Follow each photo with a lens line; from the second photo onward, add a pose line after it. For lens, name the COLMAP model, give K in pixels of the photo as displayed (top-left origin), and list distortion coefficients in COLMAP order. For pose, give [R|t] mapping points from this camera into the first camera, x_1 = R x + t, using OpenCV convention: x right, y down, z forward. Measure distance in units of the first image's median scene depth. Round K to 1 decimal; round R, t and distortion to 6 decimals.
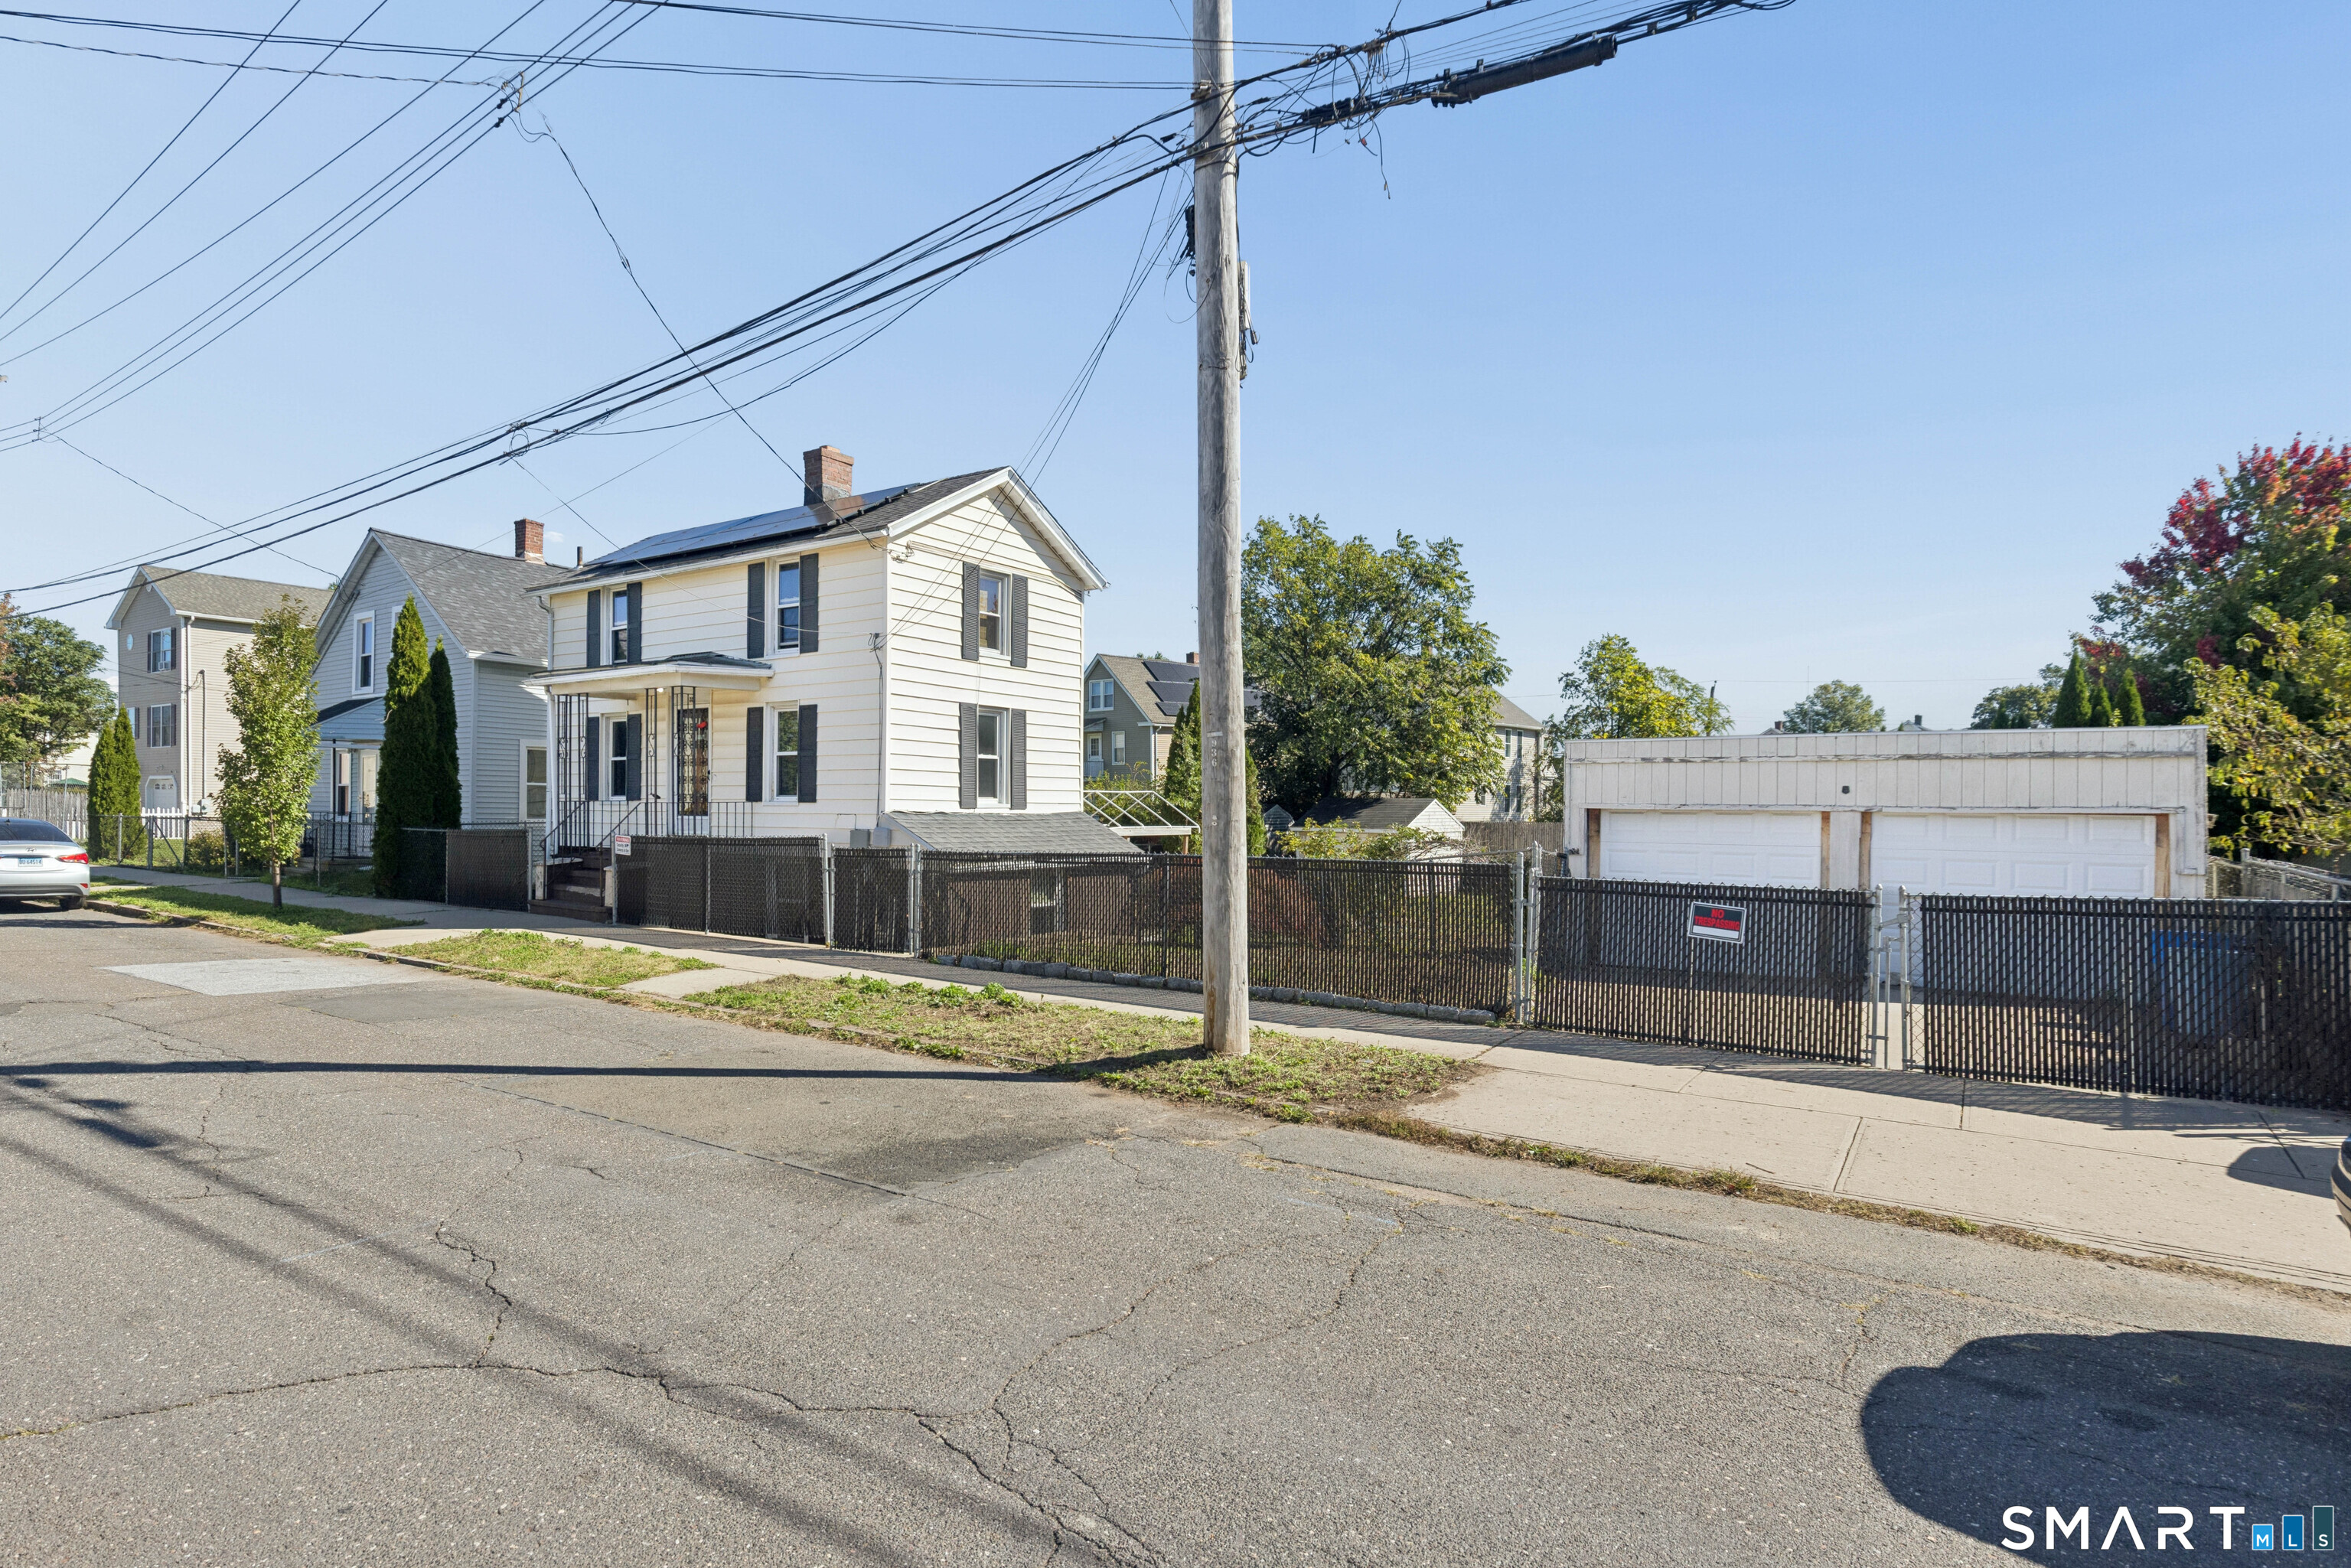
lens RADIAL K [[1248.0, 0, 1075.9], [0, 1248.0, 821.9], [0, 0, 1]] dist [-0.010782, 0.000512]
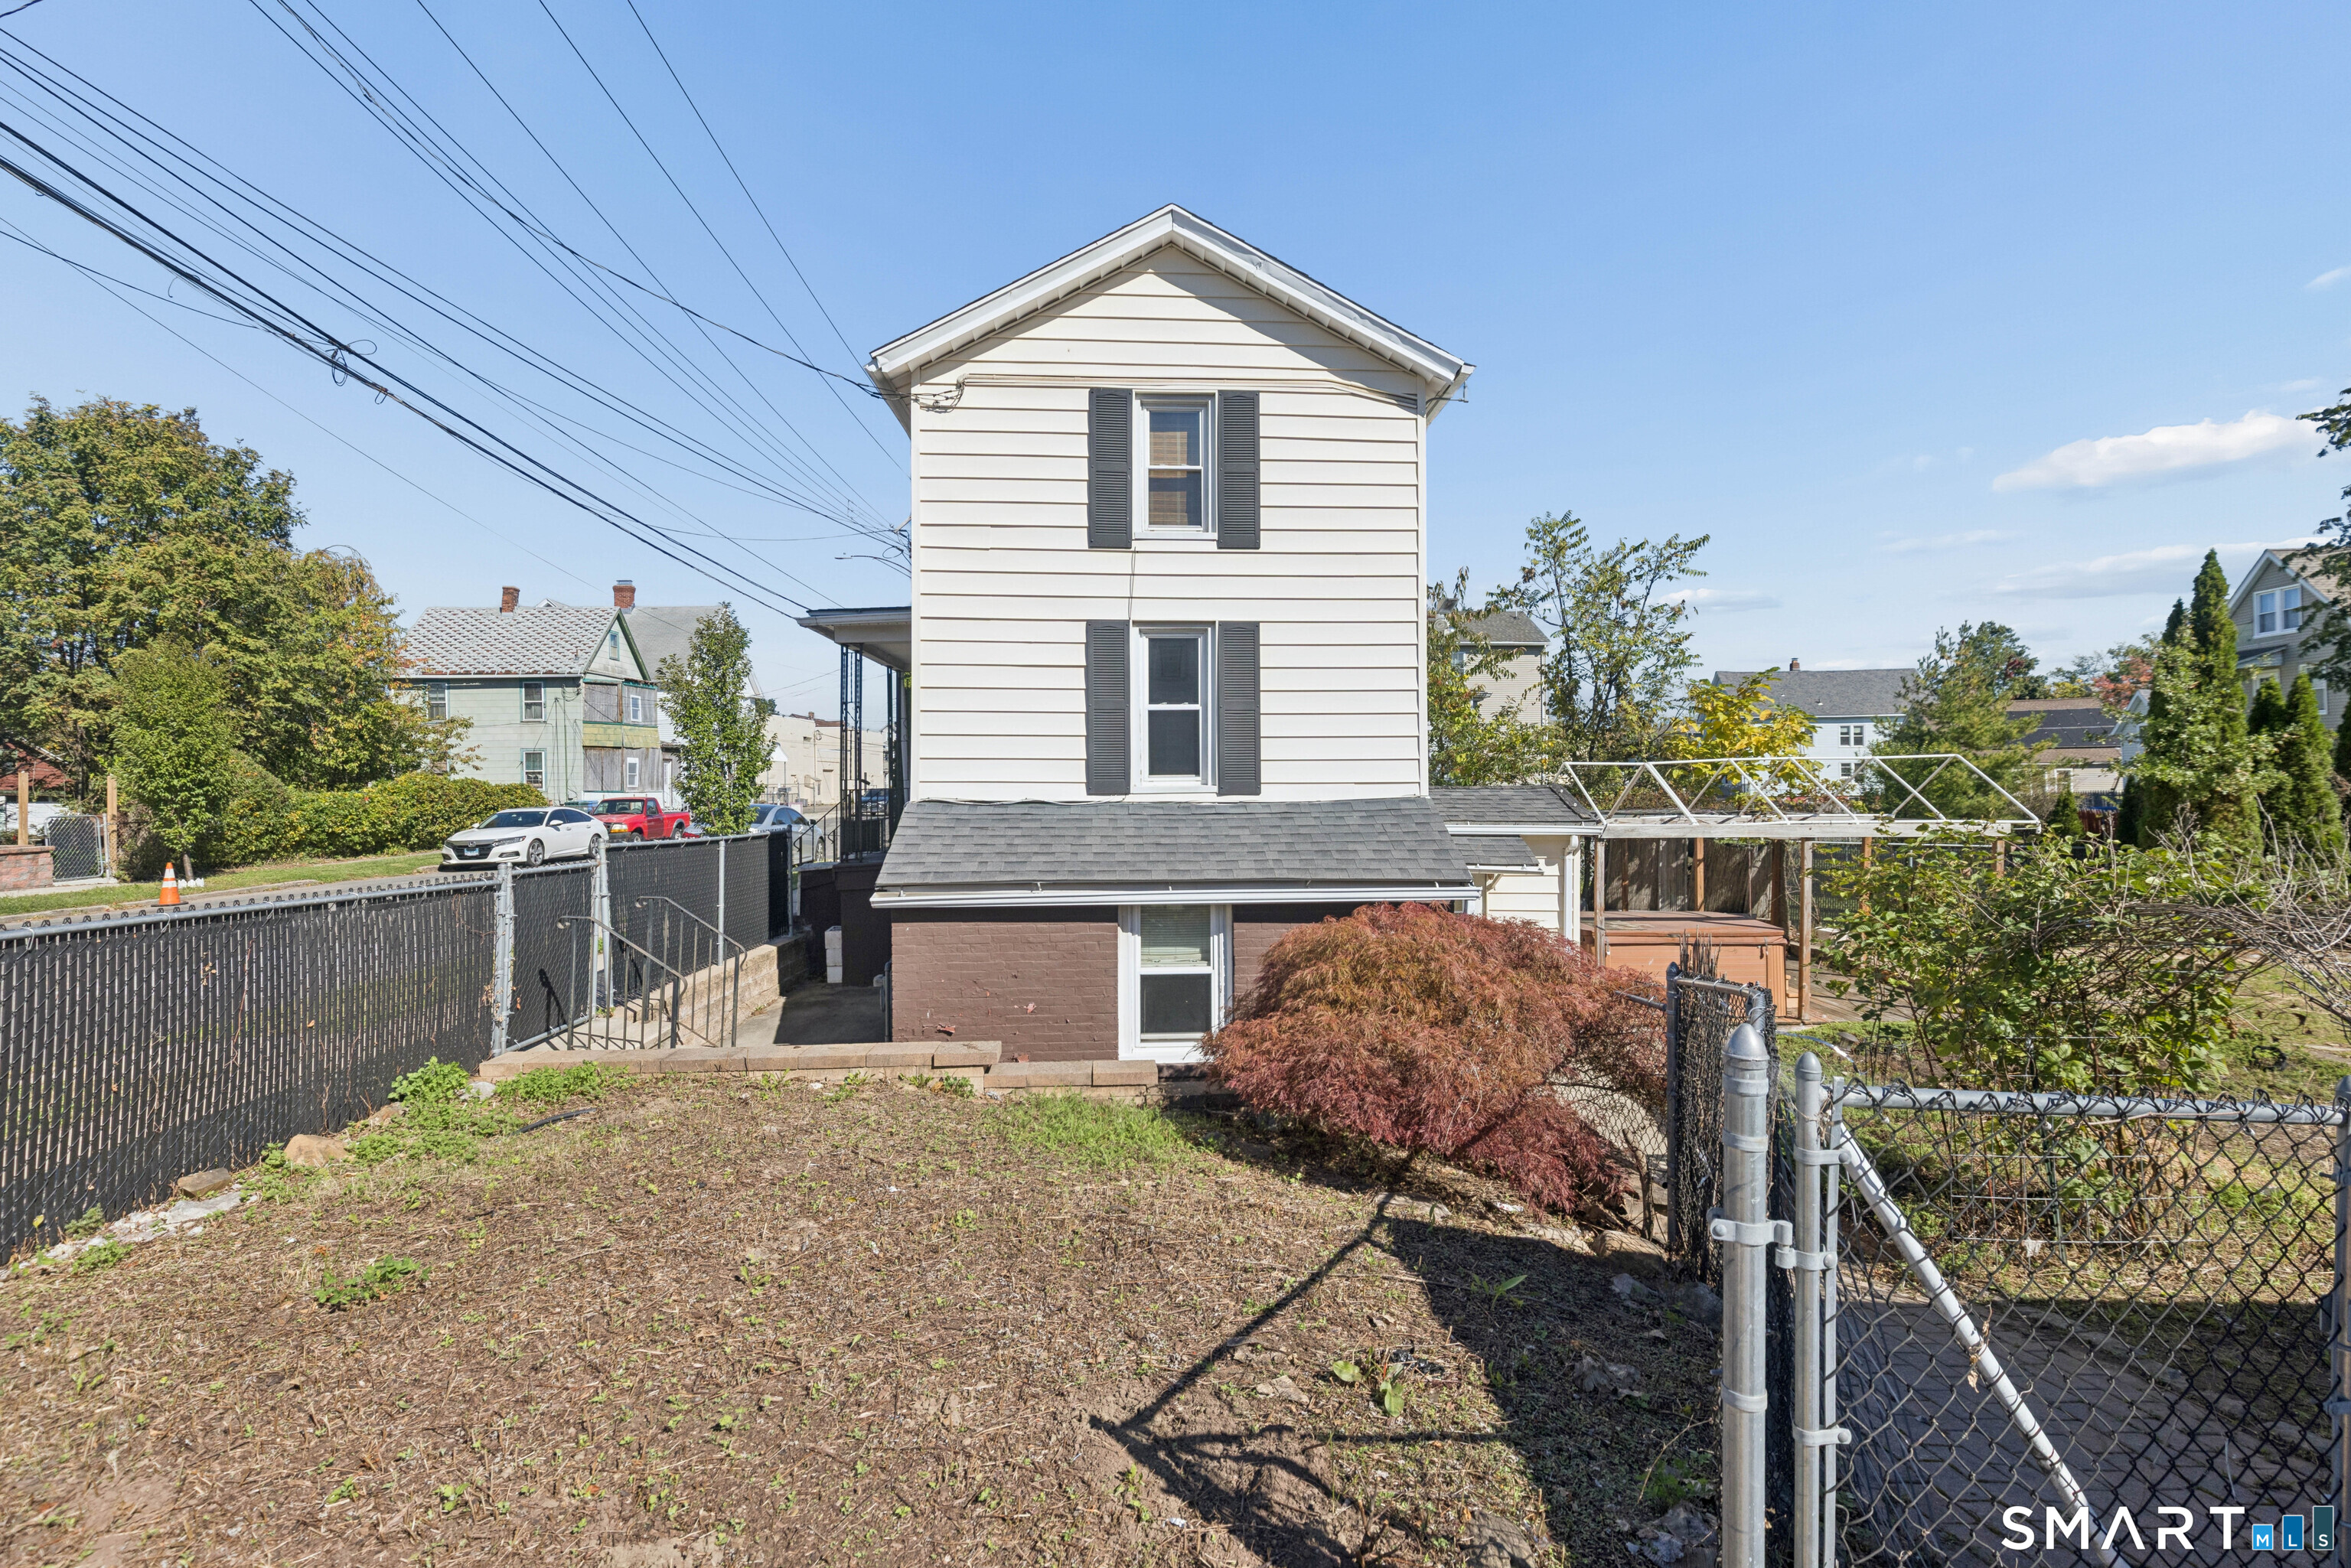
lens RADIAL K [[1057.7, 0, 1180.0], [0, 1057.7, 776.8], [0, 0, 1]] dist [0.005885, -0.000990]
pose [[0.633830, -0.017945, -0.773264, 0.321667], [0.000549, 0.999741, -0.022751, -0.007515], [0.773472, 0.013996, 0.633675, 0.685986]]
